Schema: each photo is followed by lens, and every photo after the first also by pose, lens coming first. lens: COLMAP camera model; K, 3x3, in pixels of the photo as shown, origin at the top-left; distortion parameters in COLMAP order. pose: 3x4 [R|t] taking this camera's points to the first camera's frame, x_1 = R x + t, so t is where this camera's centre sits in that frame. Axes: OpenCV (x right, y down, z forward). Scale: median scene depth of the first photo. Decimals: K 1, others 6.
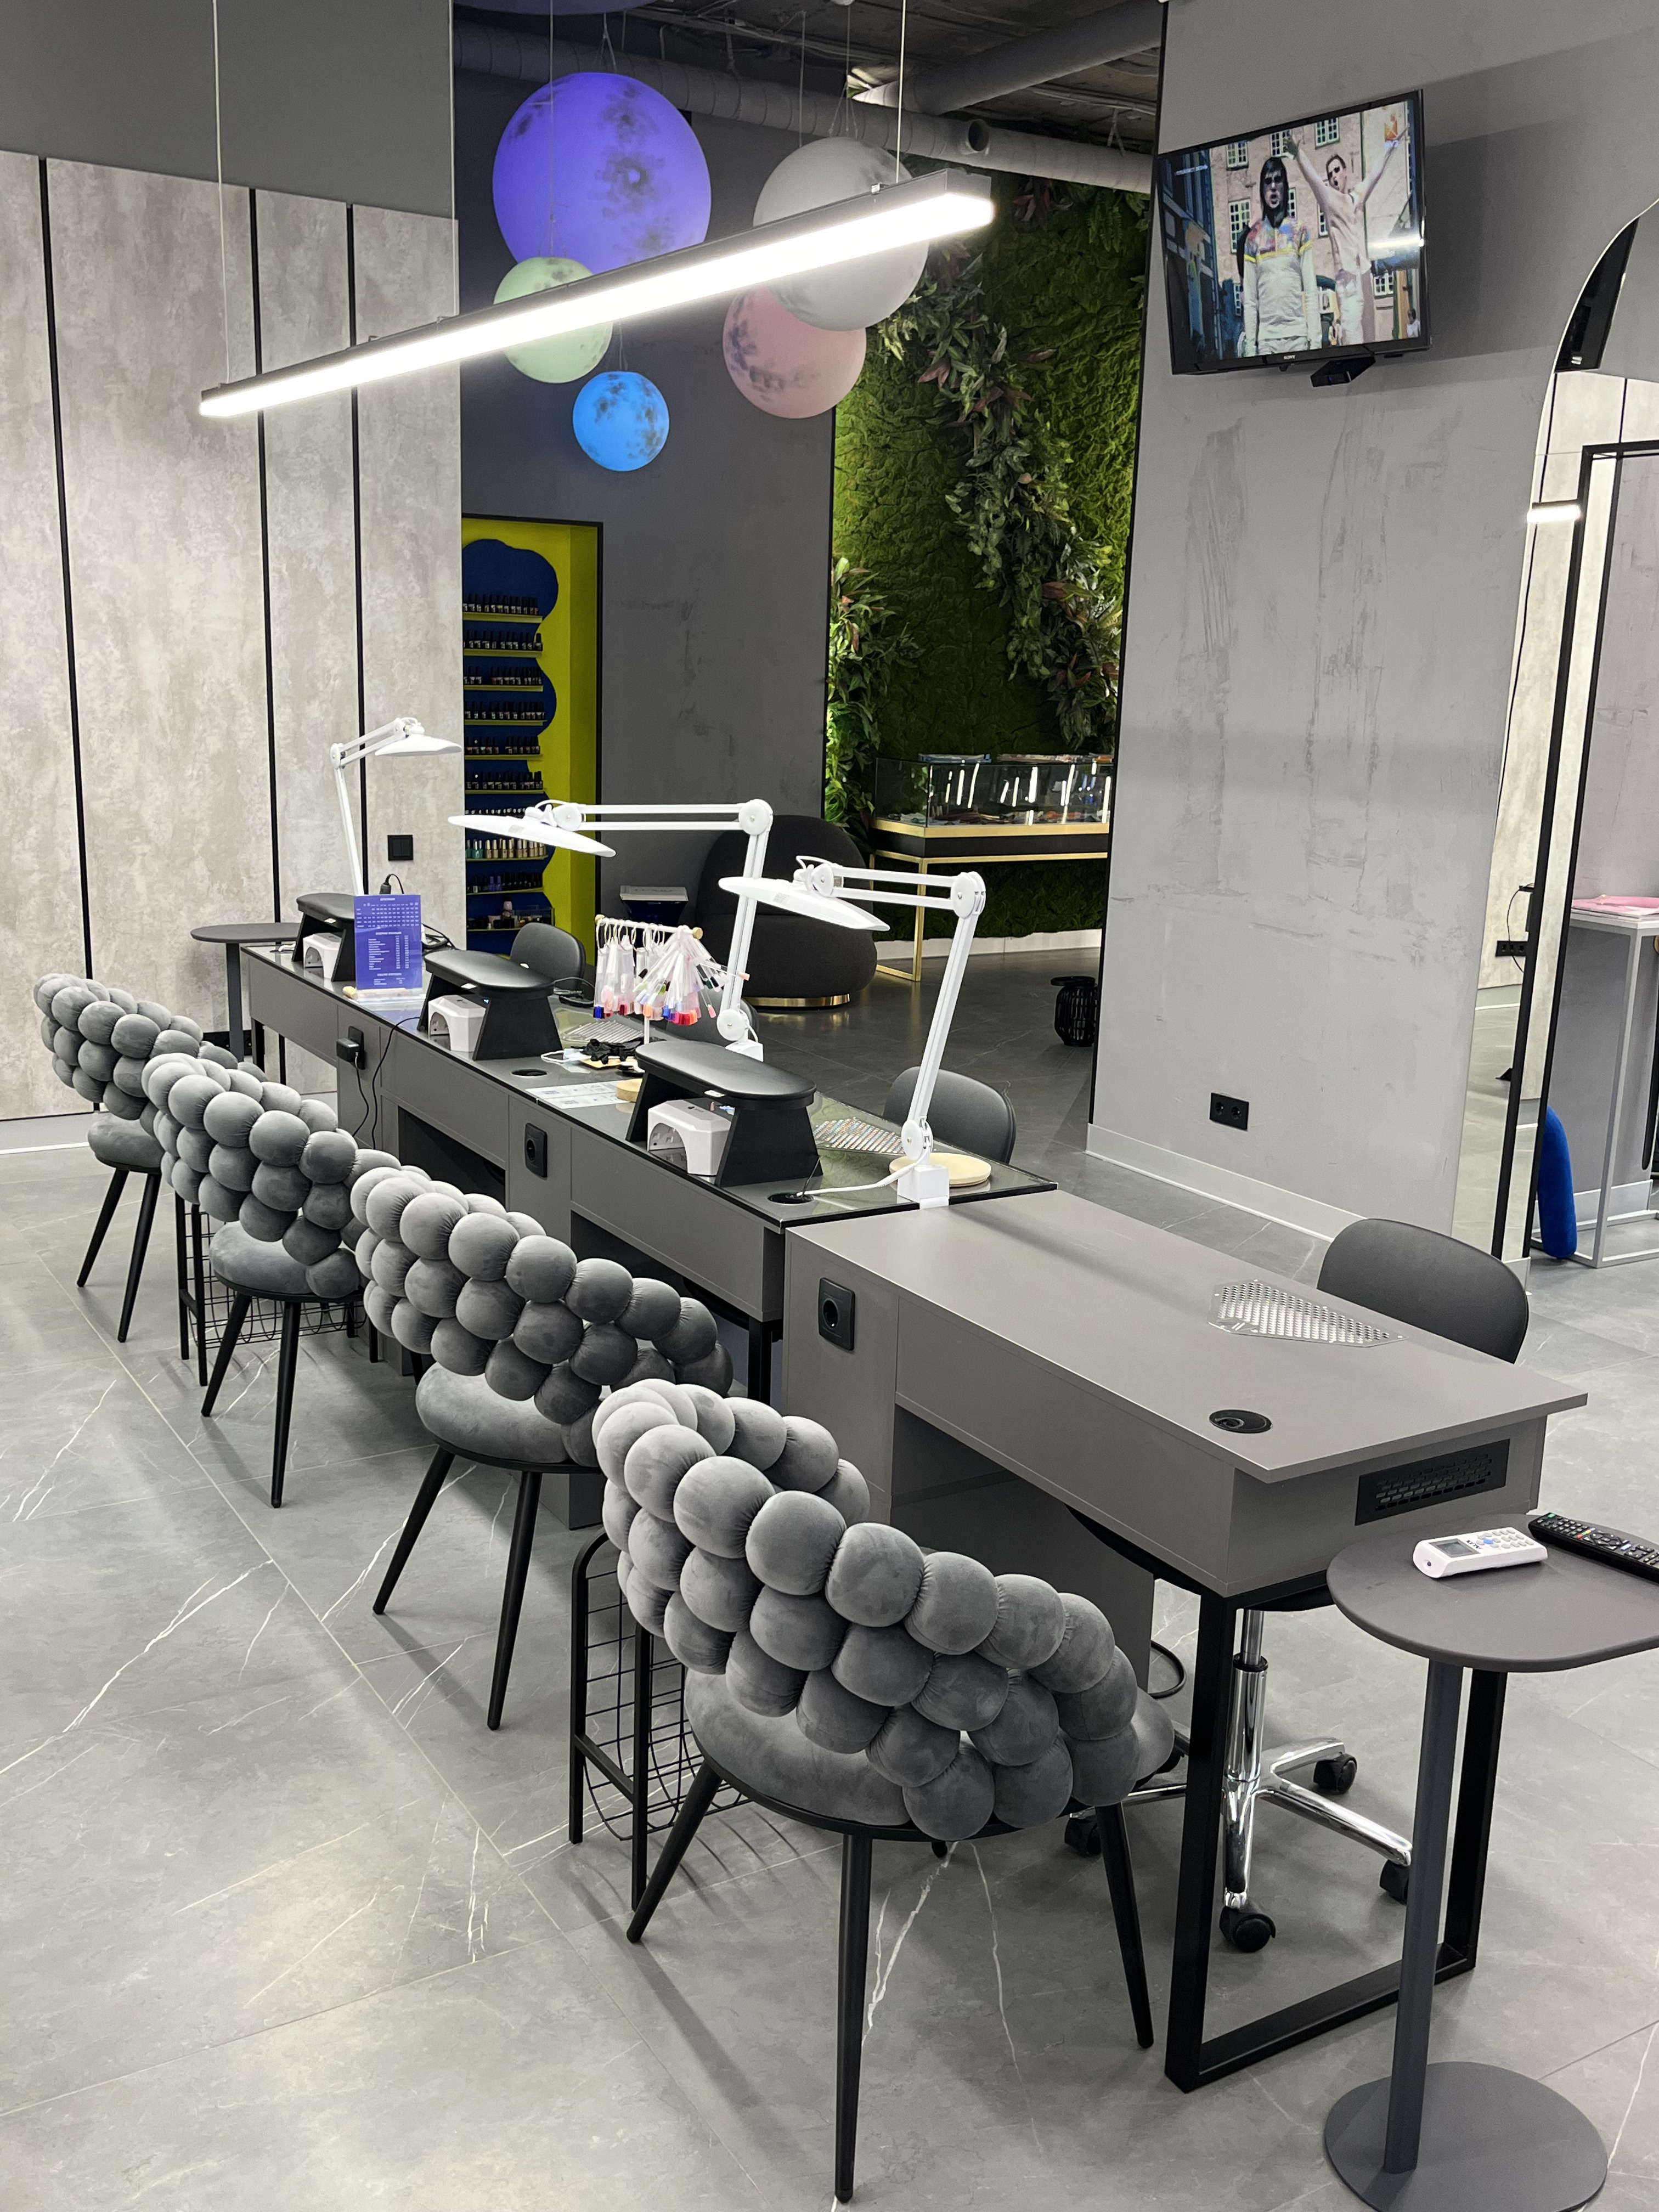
lens RADIAL K [[2051.0, 0, 827.5], [0, 2051.0, 1103.2], [0, 0, 1]] dist [0.007587, 0.000000]
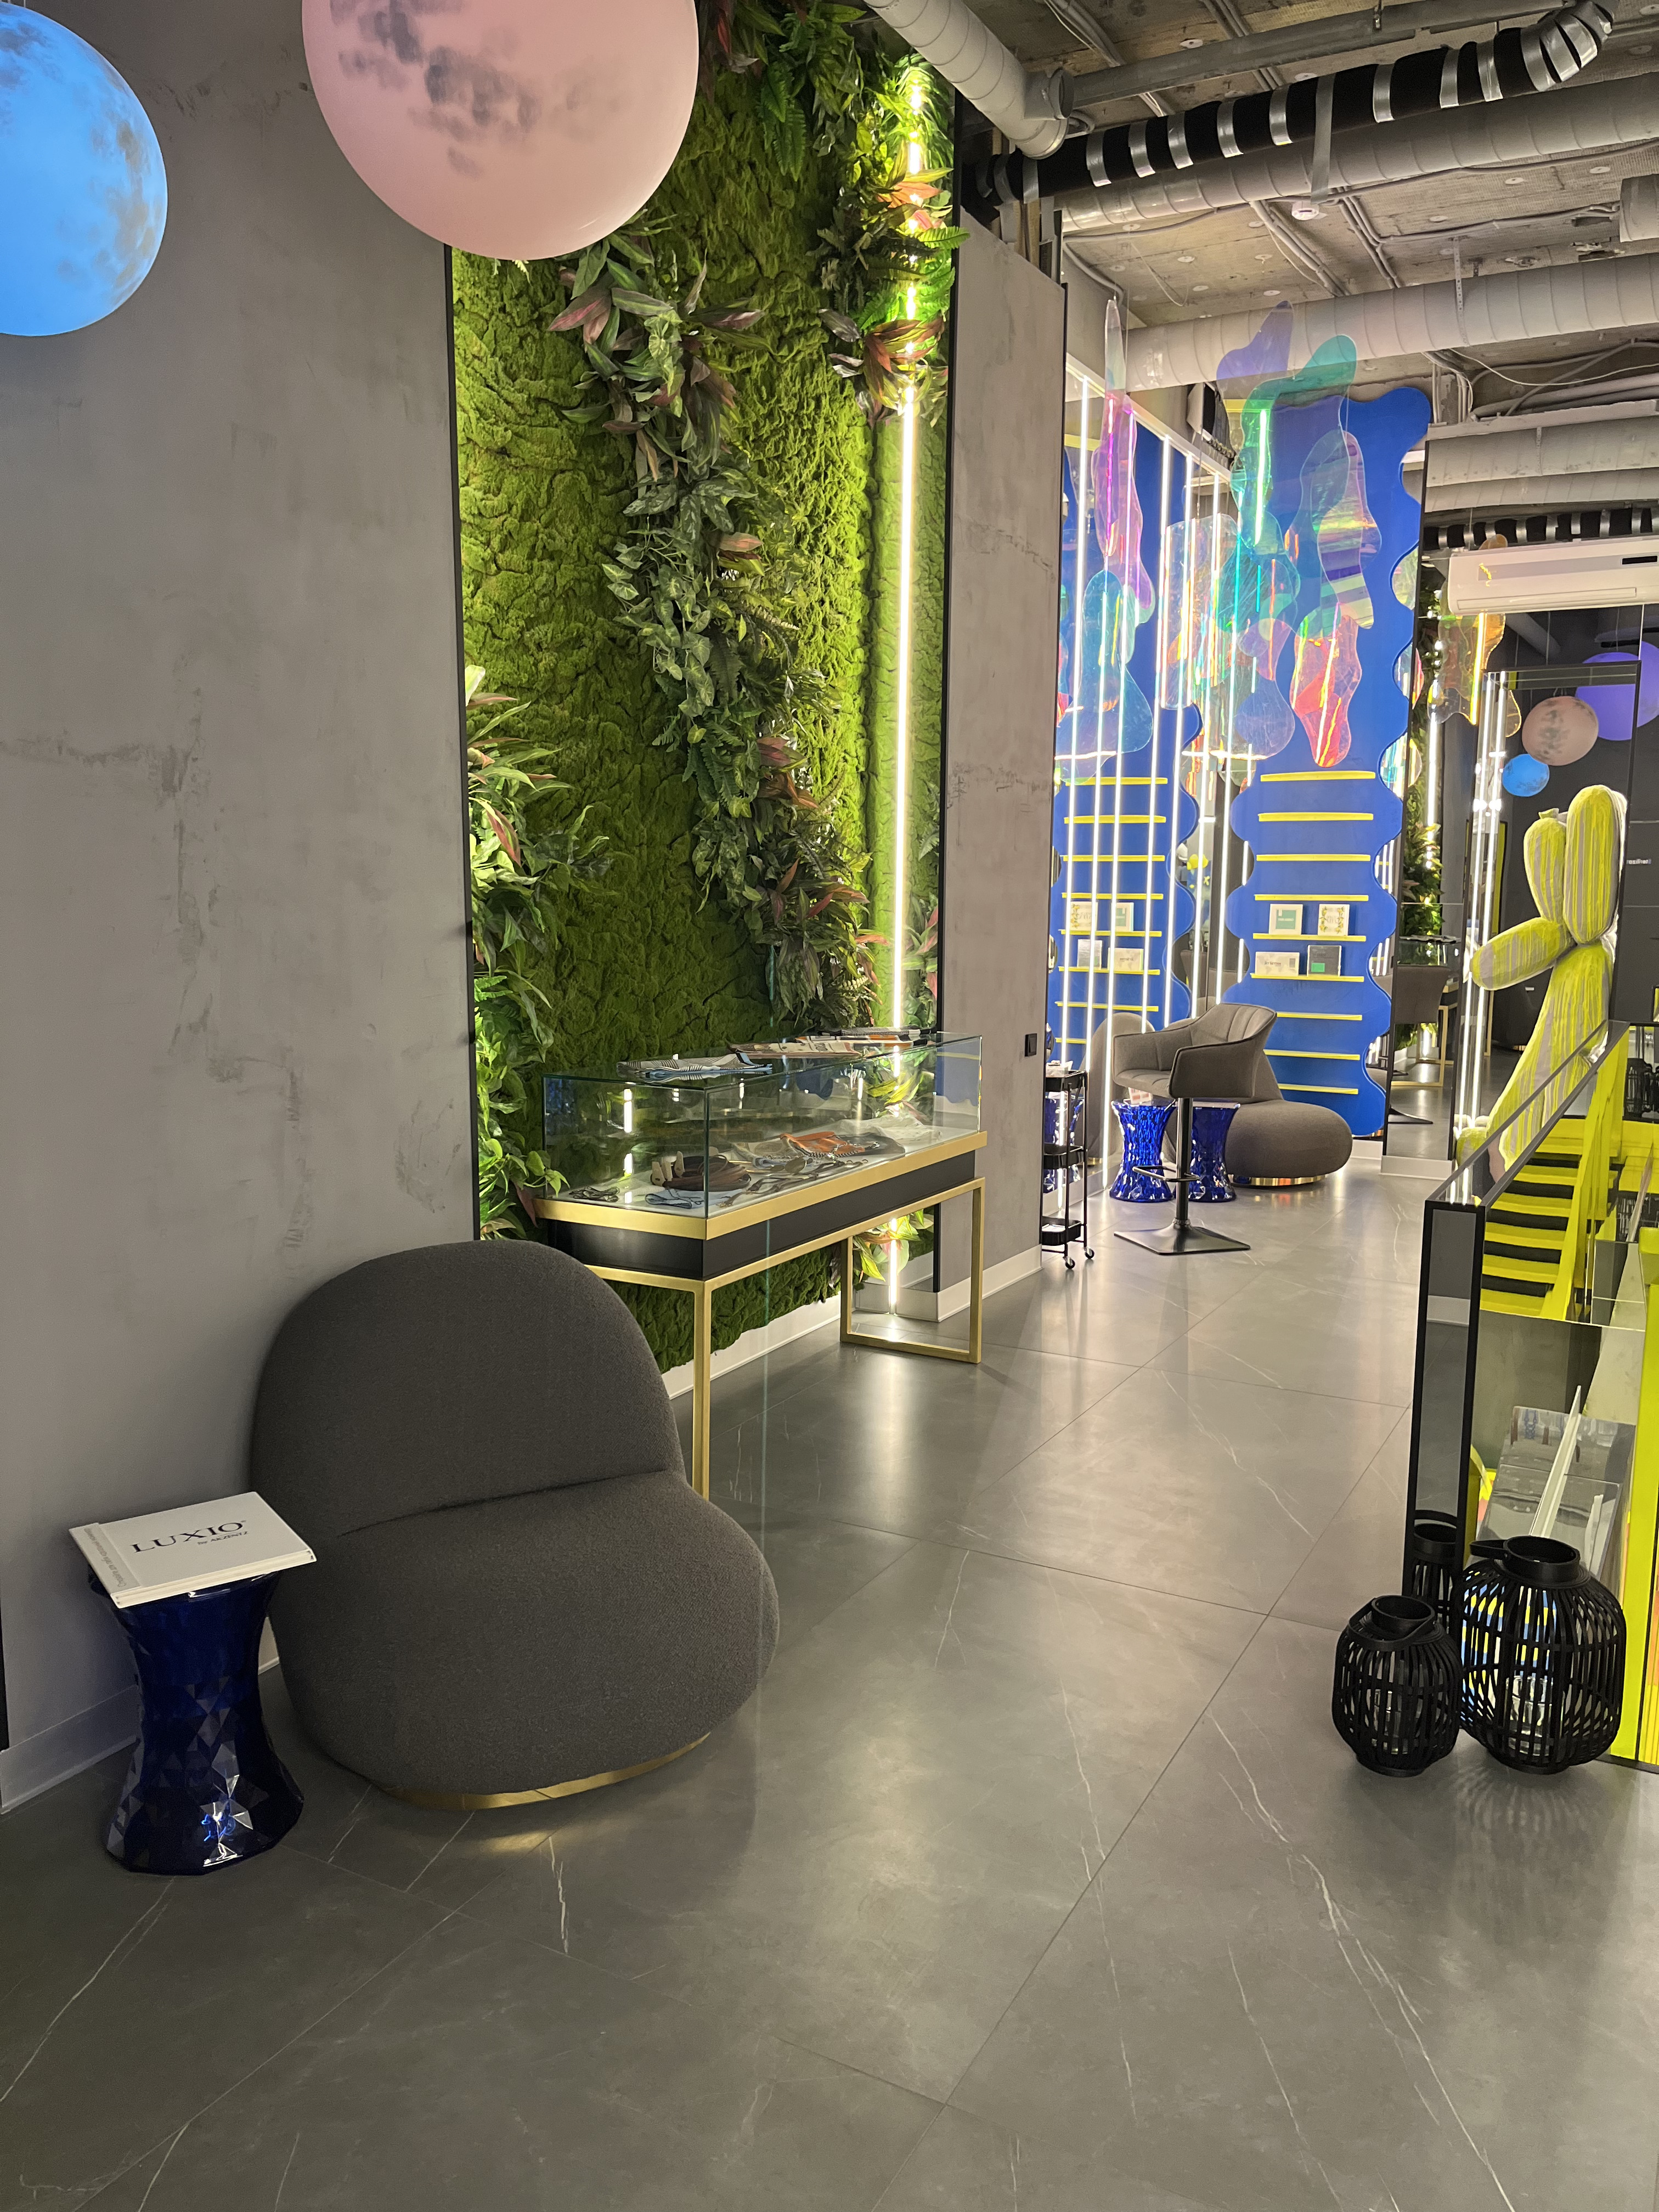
lens RADIAL K [[1685.2, 0, 826.8], [0, 1685.2, 1113.0], [0, 0, 1]] dist [0.029052, -0.010740]
pose [[0.869311, -0.095133, 0.485024, -0.112710], [0.129005, 0.990959, -0.036850, -0.136528], [-0.477133, 0.094604, 0.873724, 0.614521]]
